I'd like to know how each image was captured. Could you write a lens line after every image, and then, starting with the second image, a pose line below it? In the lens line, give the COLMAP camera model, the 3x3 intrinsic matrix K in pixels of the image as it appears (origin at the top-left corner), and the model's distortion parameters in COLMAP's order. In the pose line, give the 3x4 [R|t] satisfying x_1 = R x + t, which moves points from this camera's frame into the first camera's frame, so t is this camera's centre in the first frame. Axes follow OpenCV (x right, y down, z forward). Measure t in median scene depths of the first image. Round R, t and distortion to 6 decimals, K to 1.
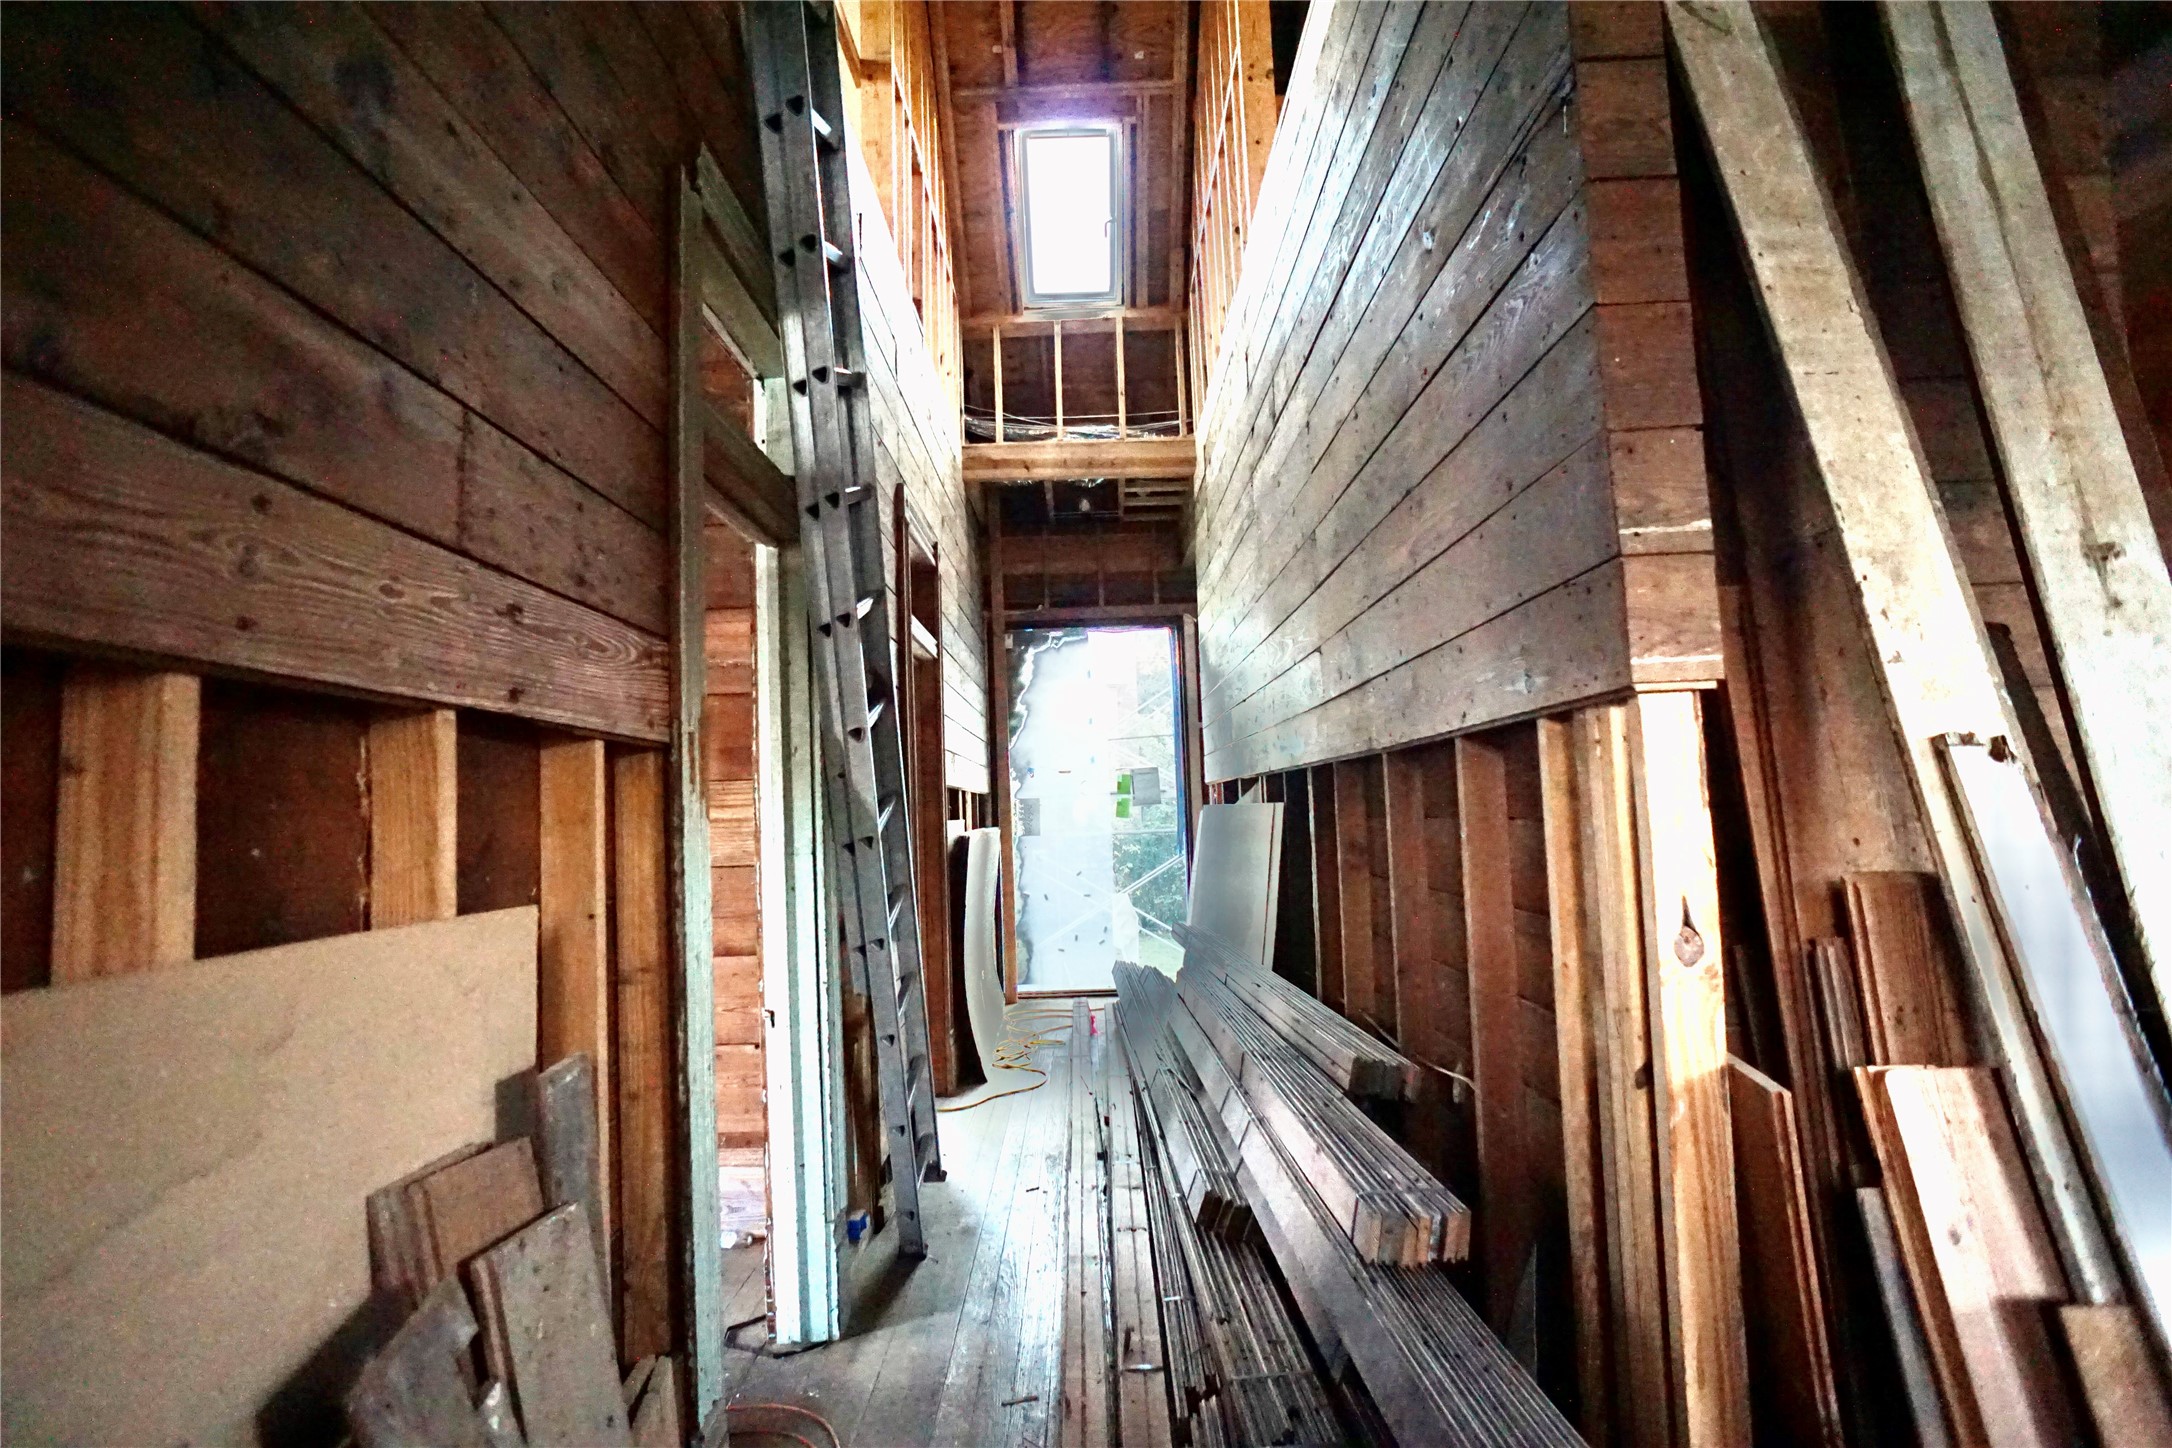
lens RADIAL K [[1141.7, 0, 1081.3], [0, 1141.7, 727.3], [0, 0, 1]] dist [-0.078089, 0.051157]
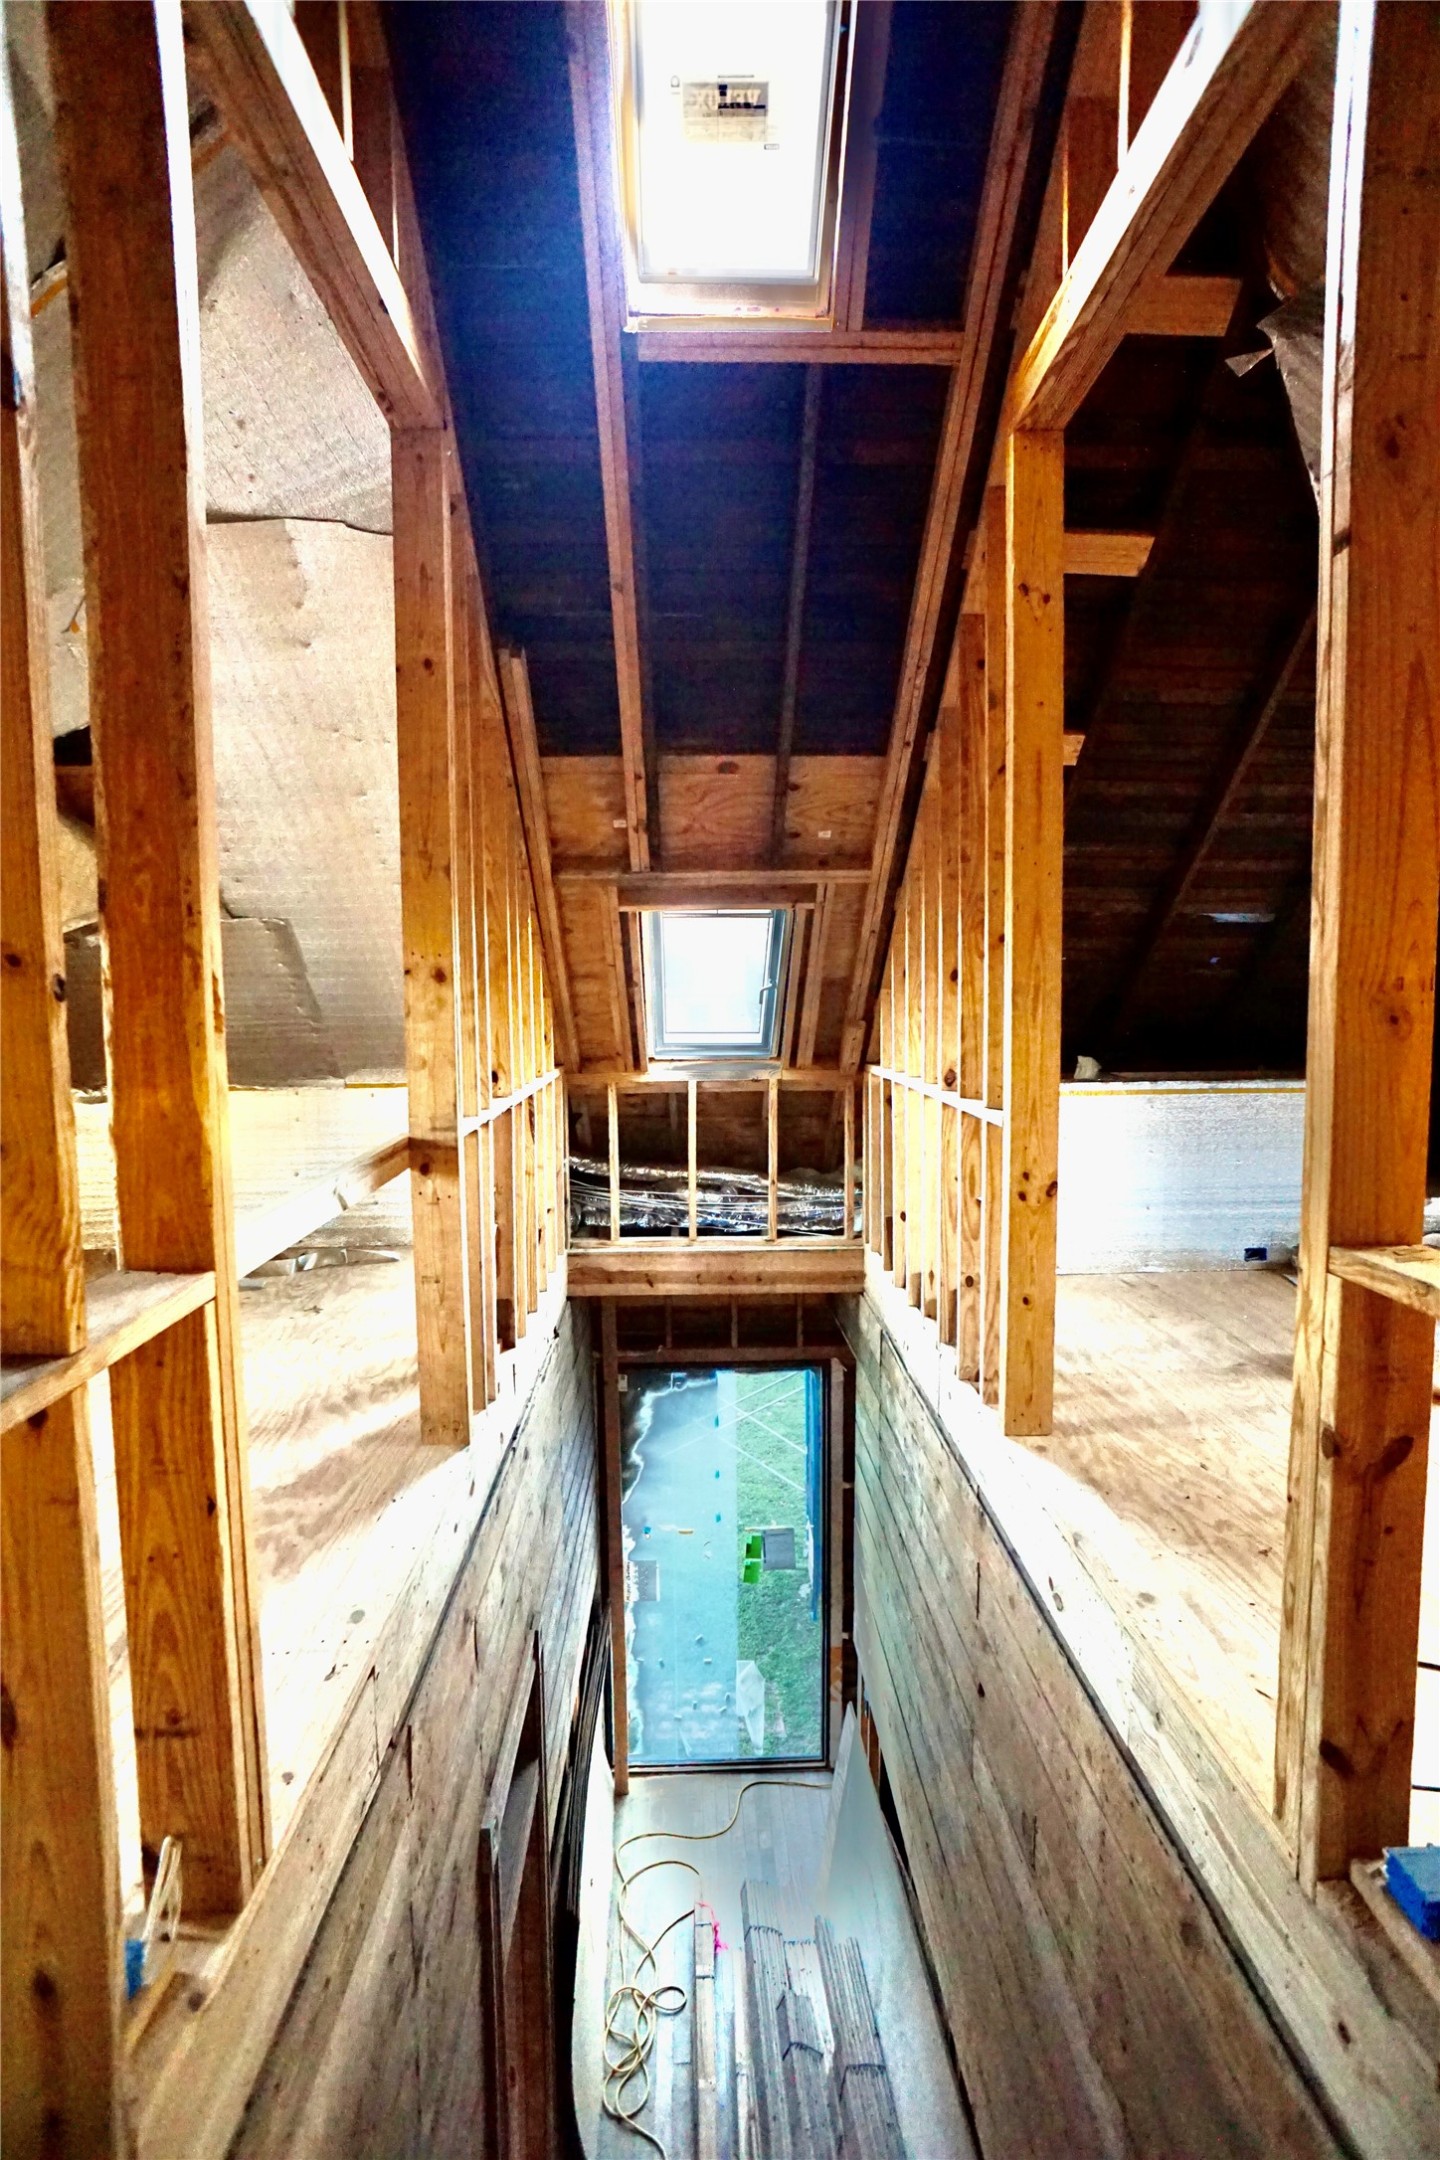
lens RADIAL K [[1135.4, 0, 722.1], [0, 1135.4, 1091.9], [0, 0, 1]] dist [-0.078089, 0.051157]
pose [[0.999030, 0.023383, 0.037301, -0.029666], [-0.029242, 0.985823, 0.165218, -0.477624], [-0.032909, -0.166148, 0.985551, 0.241258]]
